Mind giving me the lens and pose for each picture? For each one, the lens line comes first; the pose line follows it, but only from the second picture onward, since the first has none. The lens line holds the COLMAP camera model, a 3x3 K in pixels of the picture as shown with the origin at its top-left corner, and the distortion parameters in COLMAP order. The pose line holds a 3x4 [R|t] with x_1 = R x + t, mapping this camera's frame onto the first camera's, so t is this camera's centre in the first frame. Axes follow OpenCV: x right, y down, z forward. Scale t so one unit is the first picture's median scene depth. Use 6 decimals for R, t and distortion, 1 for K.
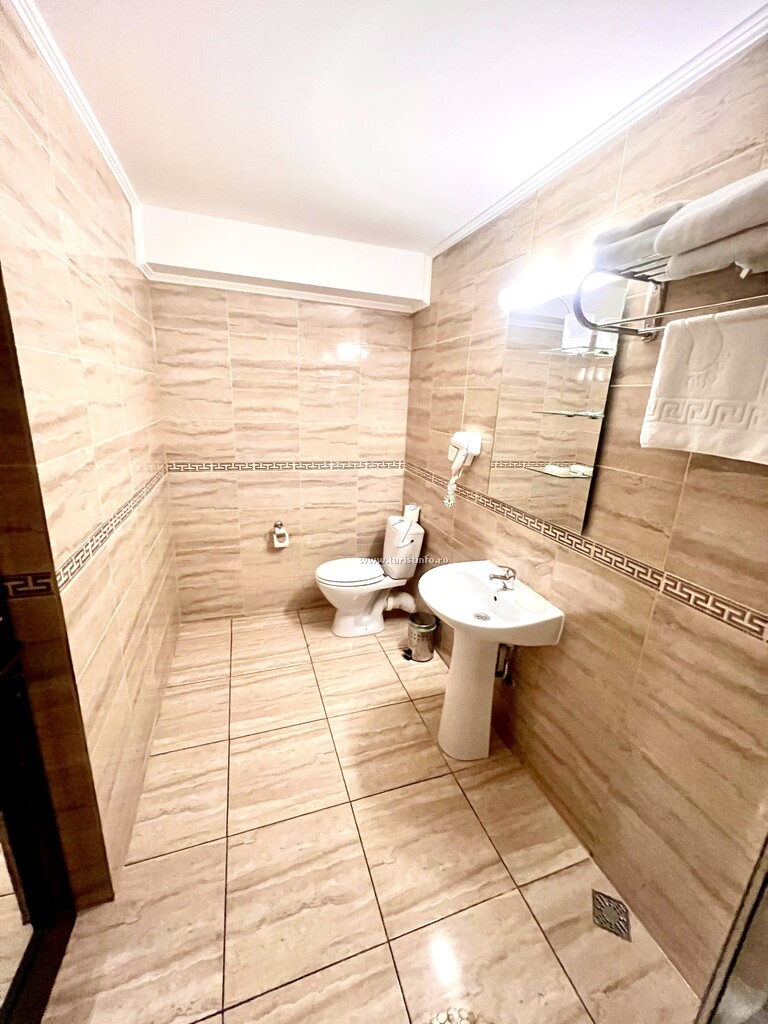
lens RADIAL K [[406.8, 0, 386.3], [0, 406.8, 510.6], [0, 0, 1]] dist [0.000953, 0.000156]
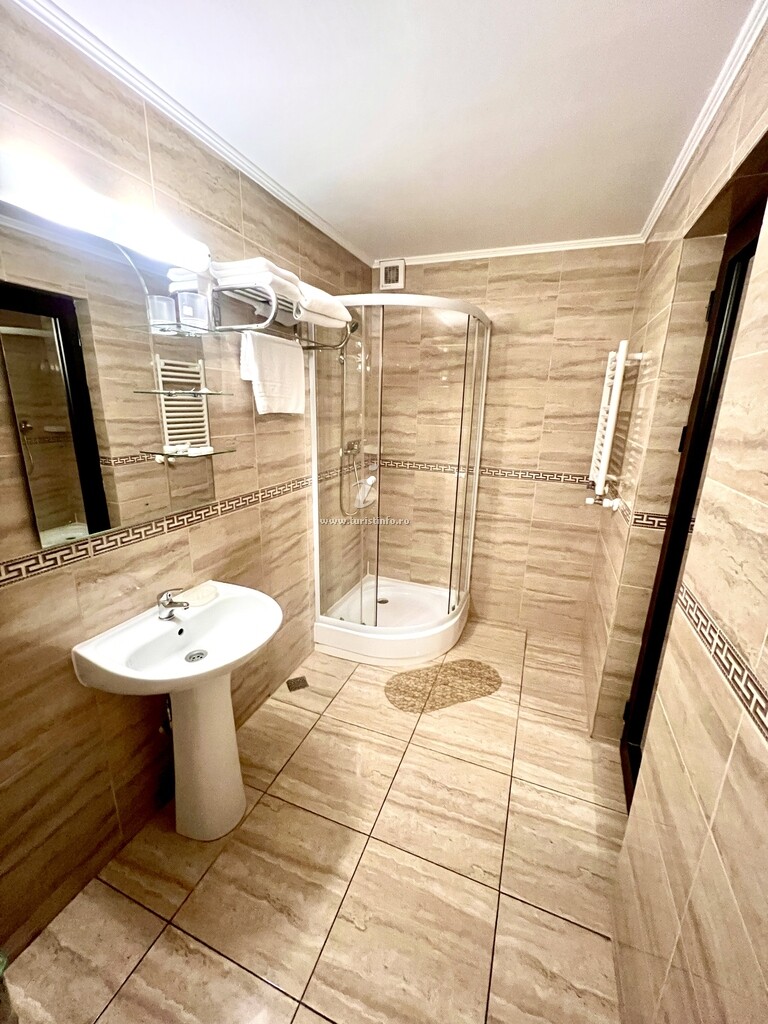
lens RADIAL K [[414.3, 0, 384.0], [0, 414.3, 512.0], [0, 0, 1]] dist [-0.001039, -0.000351]
pose [[-0.756399, -0.231287, 0.611855, -0.540656], [0.116942, 0.872514, 0.474387, -0.372187], [-0.643572, 0.430377, -0.632922, 1.325851]]
